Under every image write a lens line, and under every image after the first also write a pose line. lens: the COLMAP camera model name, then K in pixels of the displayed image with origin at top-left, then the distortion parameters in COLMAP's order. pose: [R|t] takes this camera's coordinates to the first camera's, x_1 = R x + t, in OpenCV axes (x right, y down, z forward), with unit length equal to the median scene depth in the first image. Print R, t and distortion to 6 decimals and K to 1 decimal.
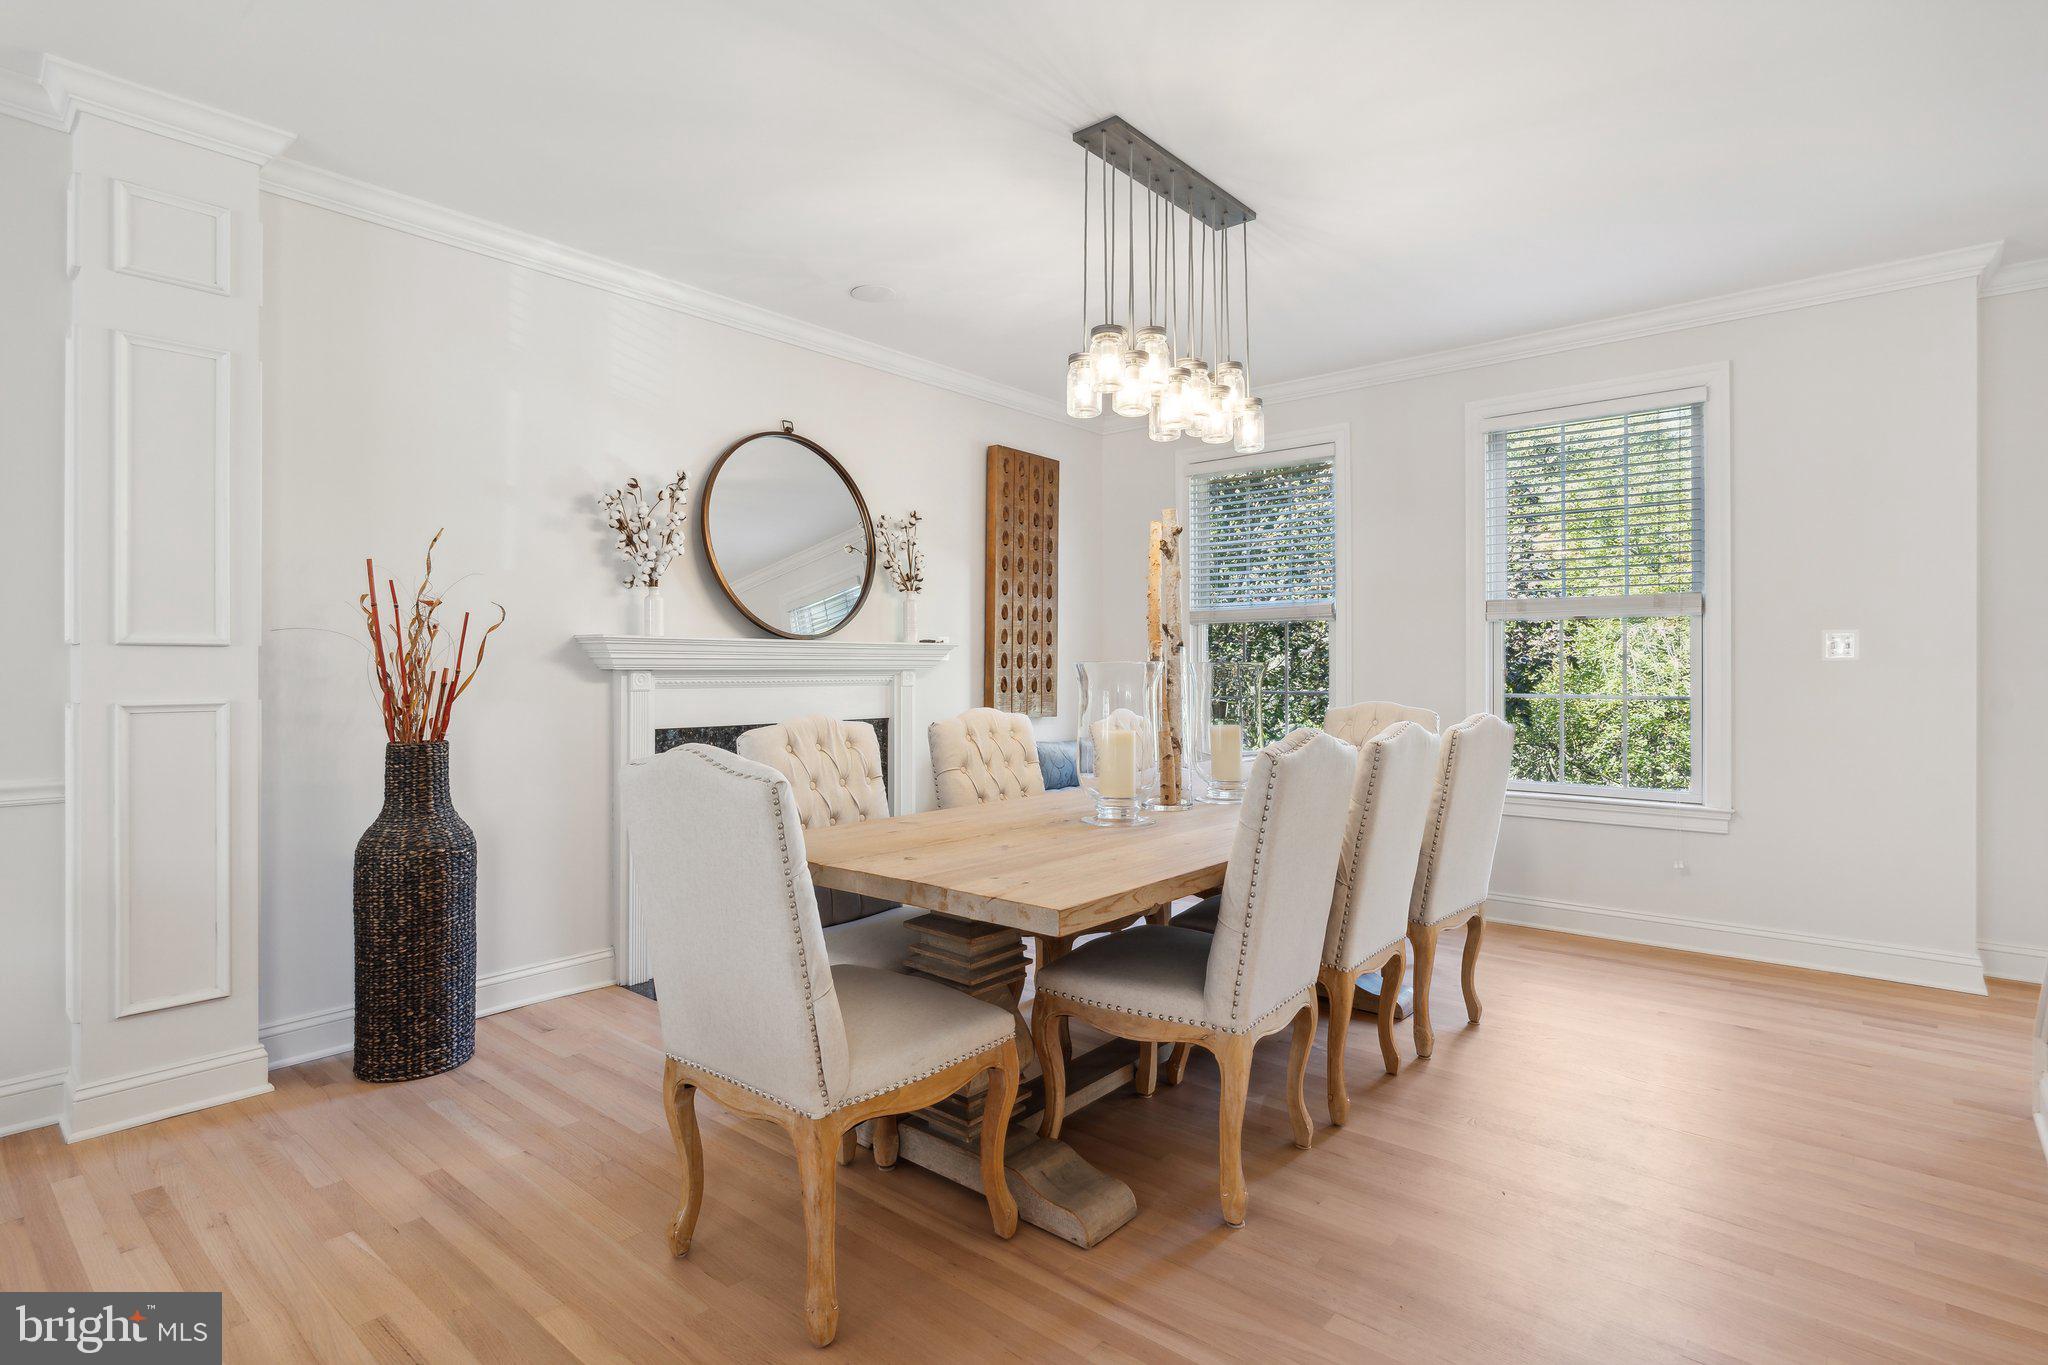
lens RADIAL K [[1021.9, 0, 1007.2], [0, 1021.9, 678.7], [0, 0, 1]] dist [-0.000369, -0.000023]
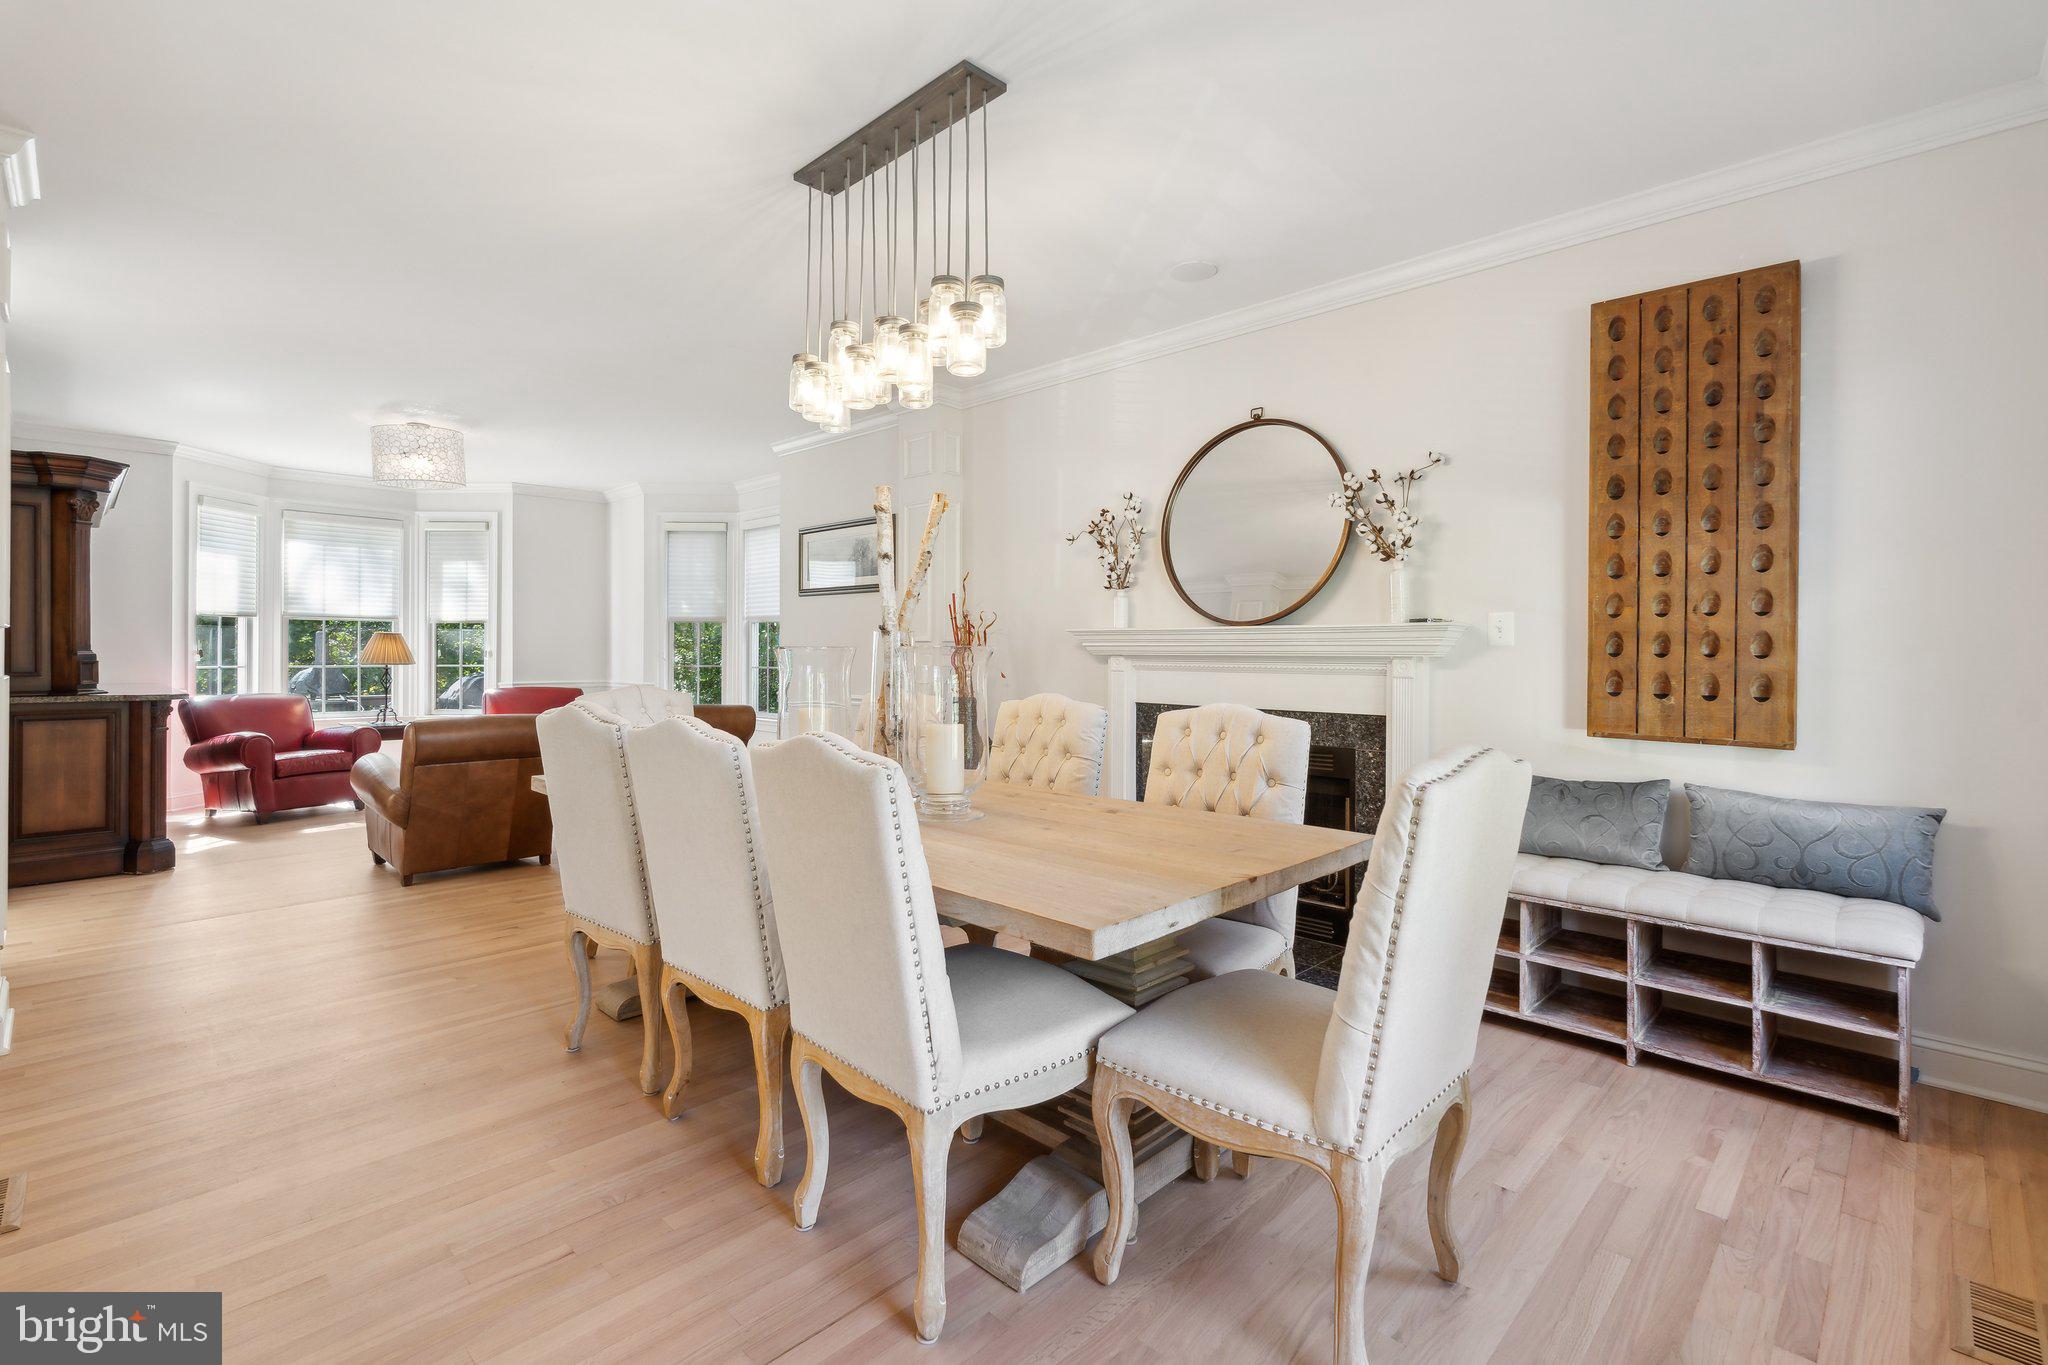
lens RADIAL K [[922.6, 0, 1009.0], [0, 922.6, 663.2], [0, 0, 1]] dist [-0.002602, 0.000151]
pose [[-0.059141, 0.011744, -0.998181, 0.716032], [-0.014605, 0.999814, 0.012629, -0.009783], [0.998143, 0.015325, -0.058959, 0.825540]]
